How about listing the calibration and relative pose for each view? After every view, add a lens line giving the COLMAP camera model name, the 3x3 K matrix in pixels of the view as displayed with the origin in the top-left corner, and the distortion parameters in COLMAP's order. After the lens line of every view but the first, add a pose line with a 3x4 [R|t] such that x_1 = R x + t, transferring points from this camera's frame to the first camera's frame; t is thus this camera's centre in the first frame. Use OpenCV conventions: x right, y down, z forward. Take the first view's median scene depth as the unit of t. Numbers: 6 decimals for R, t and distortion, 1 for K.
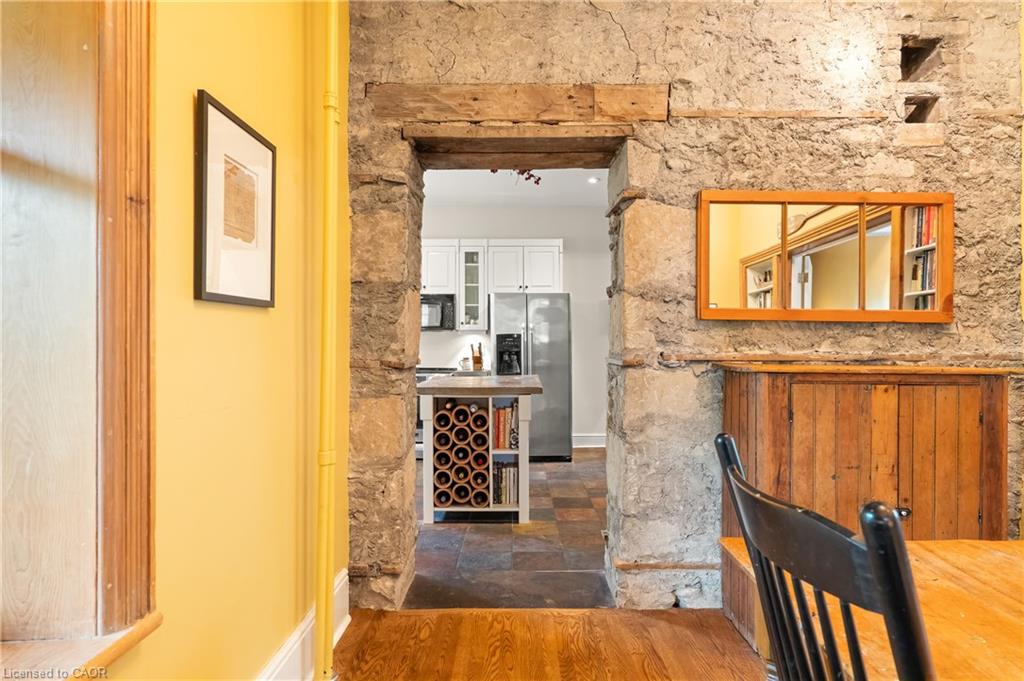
lens RADIAL K [[584.8, 0, 510.0], [0, 584.8, 343.9], [0, 0, 1]] dist [0.009373, 0.001429]
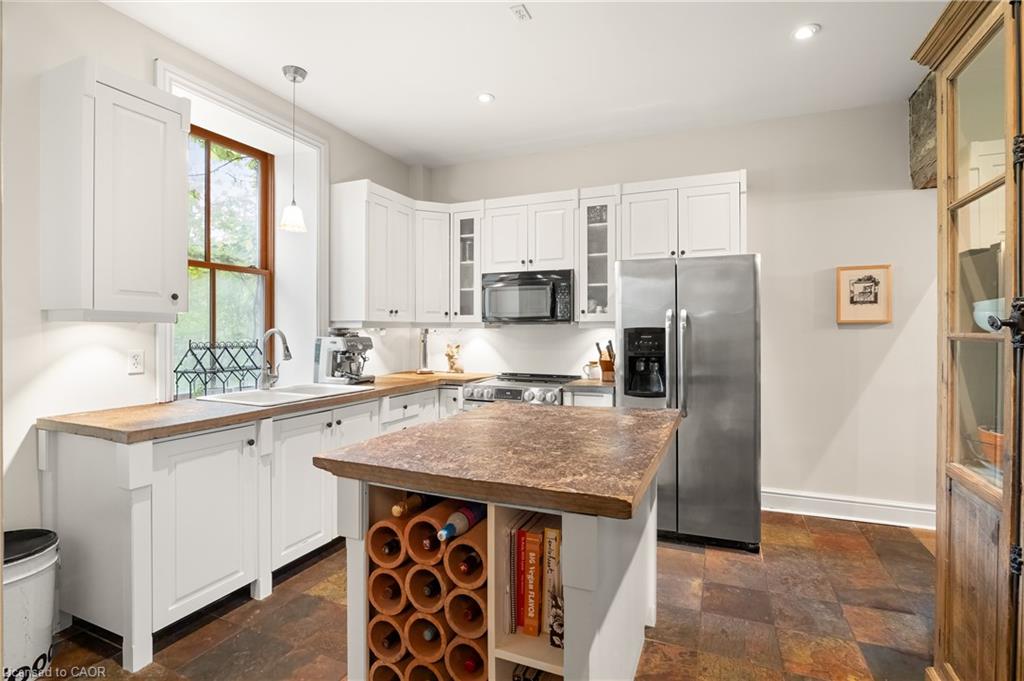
lens RADIAL K [[483.5, 0, 513.0], [0, 483.5, 336.1], [0, 0, 1]] dist [-0.013146, 0.000932]
pose [[0.922860, 0.002743, -0.385125, 0.142809], [-0.000960, 0.999988, 0.004822, -0.023377], [0.385133, -0.004080, 0.922852, 1.071370]]
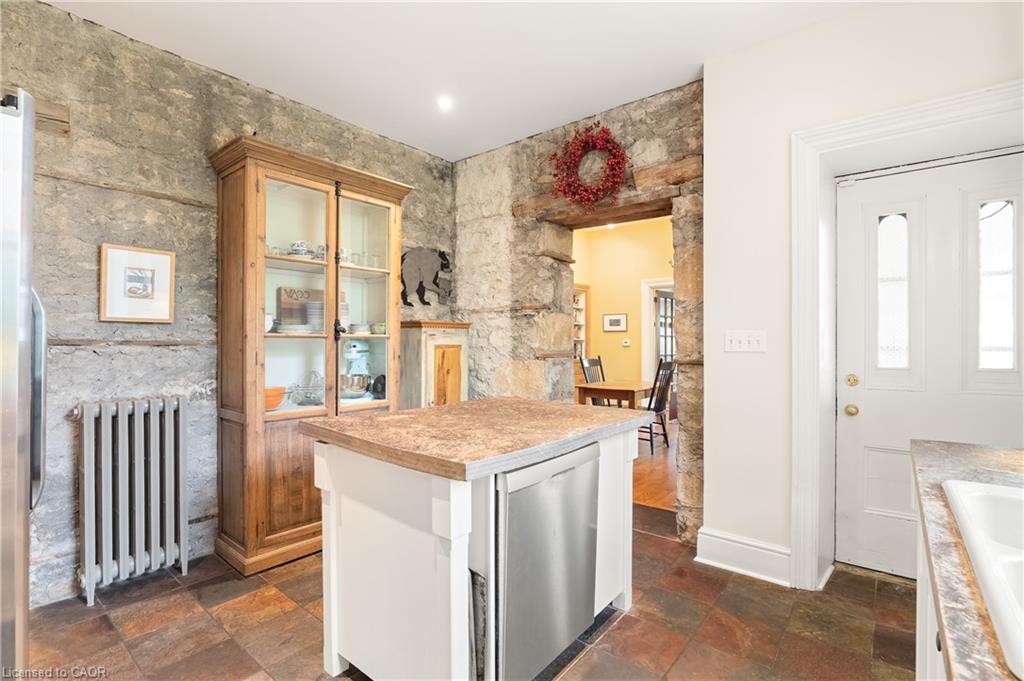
lens RADIAL K [[483.5, 0, 511.7], [0, 483.5, 339.2], [0, 0, 1]] dist [-0.013146, 0.000932]
pose [[-0.784931, -0.002681, 0.619578, -0.597532], [-0.003509, 0.999994, -0.000119, -0.021363], [-0.619574, -0.002268, -0.784935, 2.304886]]
